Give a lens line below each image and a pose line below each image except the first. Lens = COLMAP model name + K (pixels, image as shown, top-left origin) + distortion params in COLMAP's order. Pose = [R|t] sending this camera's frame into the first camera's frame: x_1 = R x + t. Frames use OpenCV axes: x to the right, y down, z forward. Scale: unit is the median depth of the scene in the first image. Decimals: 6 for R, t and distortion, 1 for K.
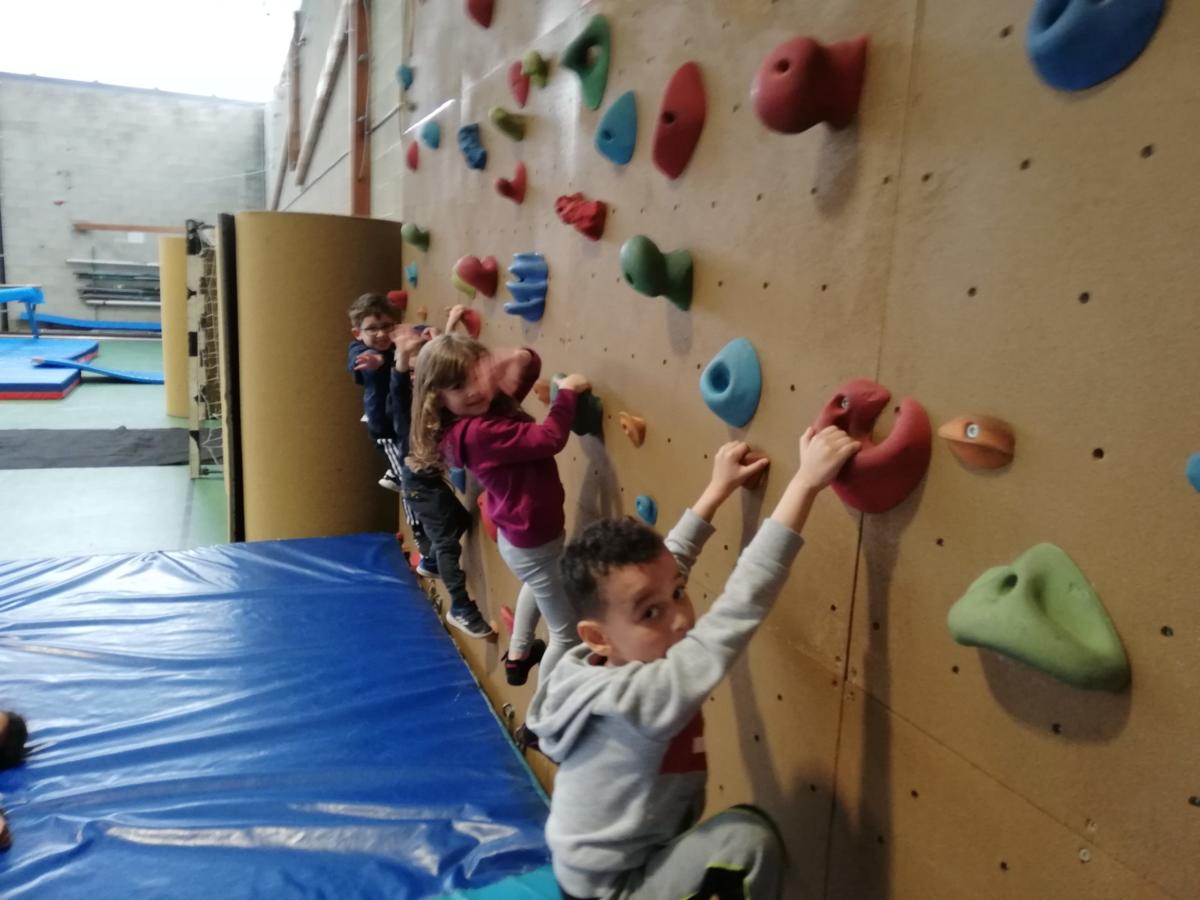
lens RADIAL K [[888.1, 0, 600.0], [0, 888.1, 450.0], [0, 0, 1]] dist [0.063071, -0.090717]
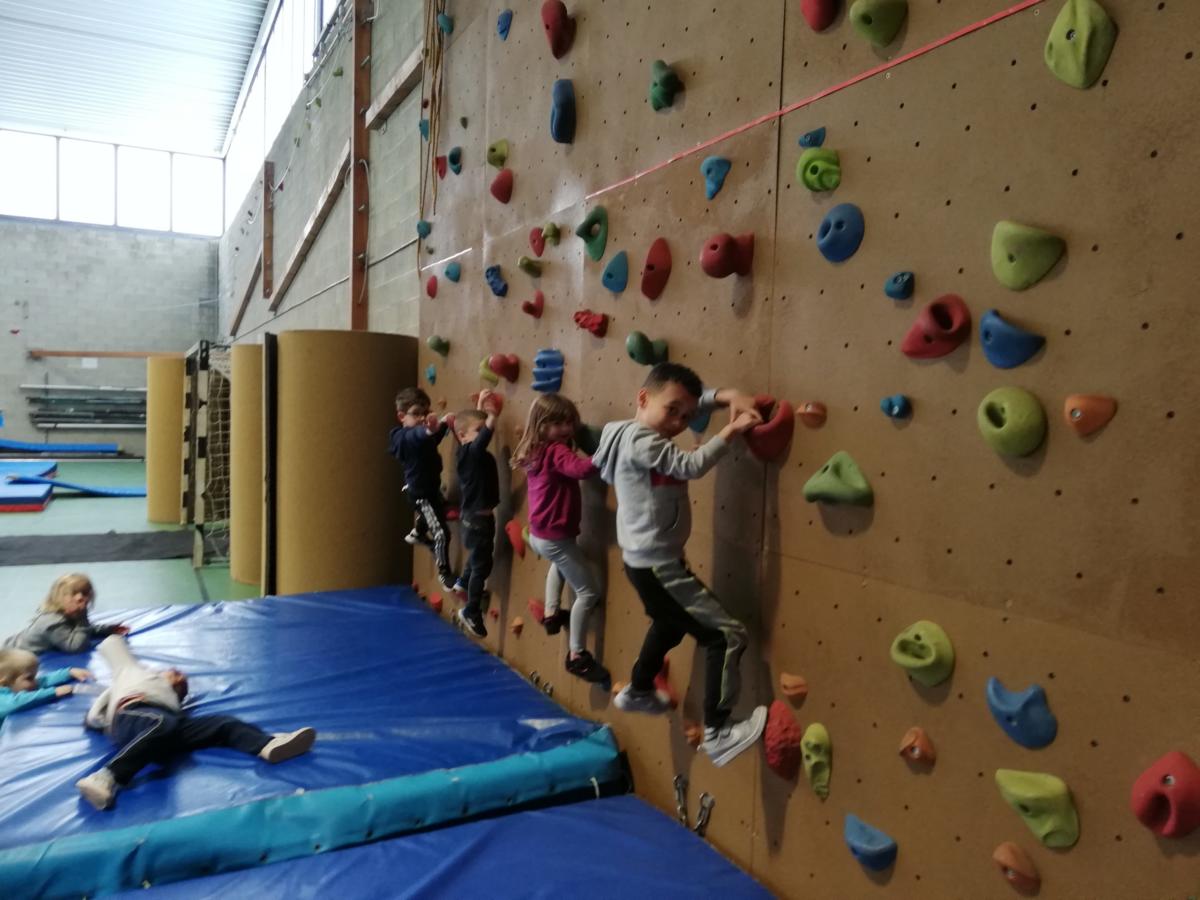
lens RADIAL K [[888.1, 0, 600.0], [0, 888.1, 450.0], [0, 0, 1]] dist [0.063071, -0.090717]
pose [[0.996587, -0.026992, 0.078018, -0.088830], [0.036839, 0.991132, -0.127669, 0.110894], [-0.073880, 0.130107, 0.988744, -0.365547]]
